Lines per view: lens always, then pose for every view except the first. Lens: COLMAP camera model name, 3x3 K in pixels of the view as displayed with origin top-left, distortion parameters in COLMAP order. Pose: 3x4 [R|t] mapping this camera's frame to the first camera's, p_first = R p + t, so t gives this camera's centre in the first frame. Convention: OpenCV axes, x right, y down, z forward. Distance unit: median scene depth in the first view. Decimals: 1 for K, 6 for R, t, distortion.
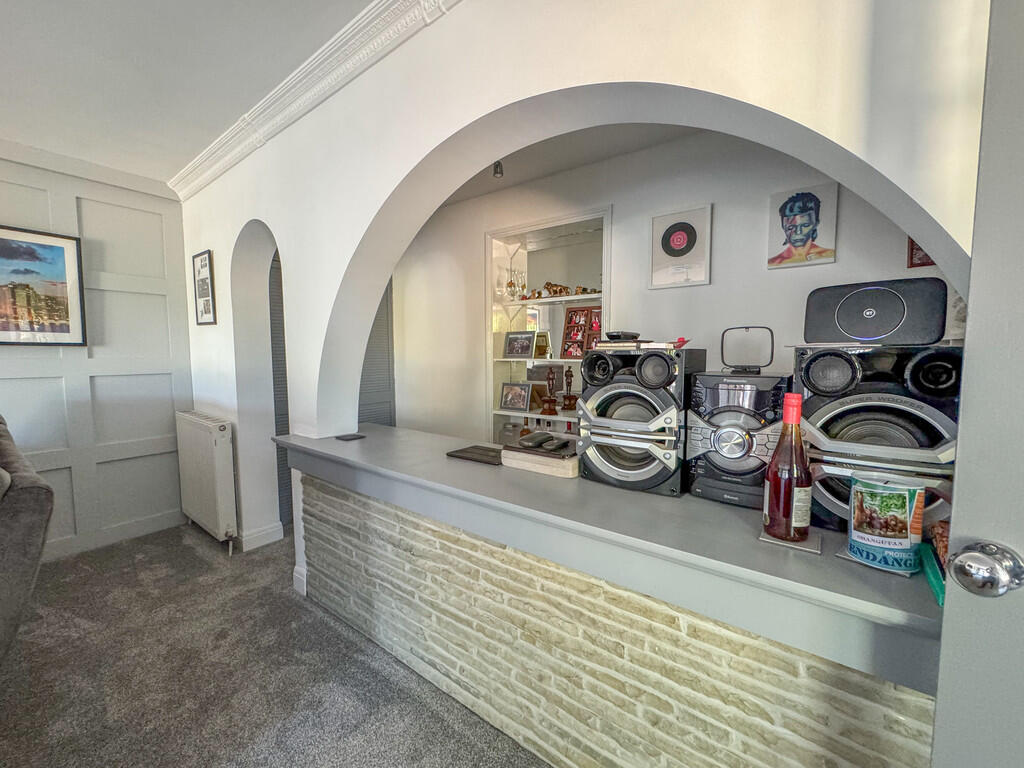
lens RADIAL K [[413.3, 0, 503.0], [0, 413.3, 381.5], [0, 0, 1]] dist [-0.002115, 0.000116]
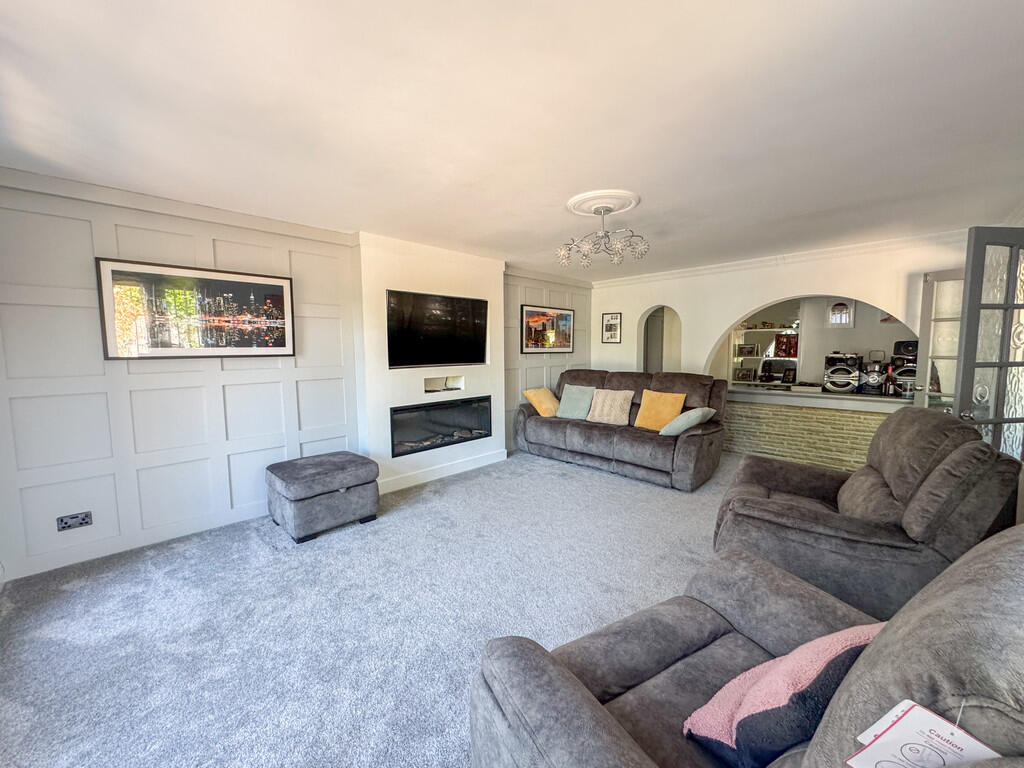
lens RADIAL K [[413.3, 0, 503.0], [0, 413.3, 381.5], [0, 0, 1]] dist [-0.002115, 0.000116]
pose [[0.990095, 0.004920, -0.140313, -1.994234], [-0.002890, 0.999888, 0.014669, 0.095462], [0.140369, -0.014118, 0.989999, -2.836522]]
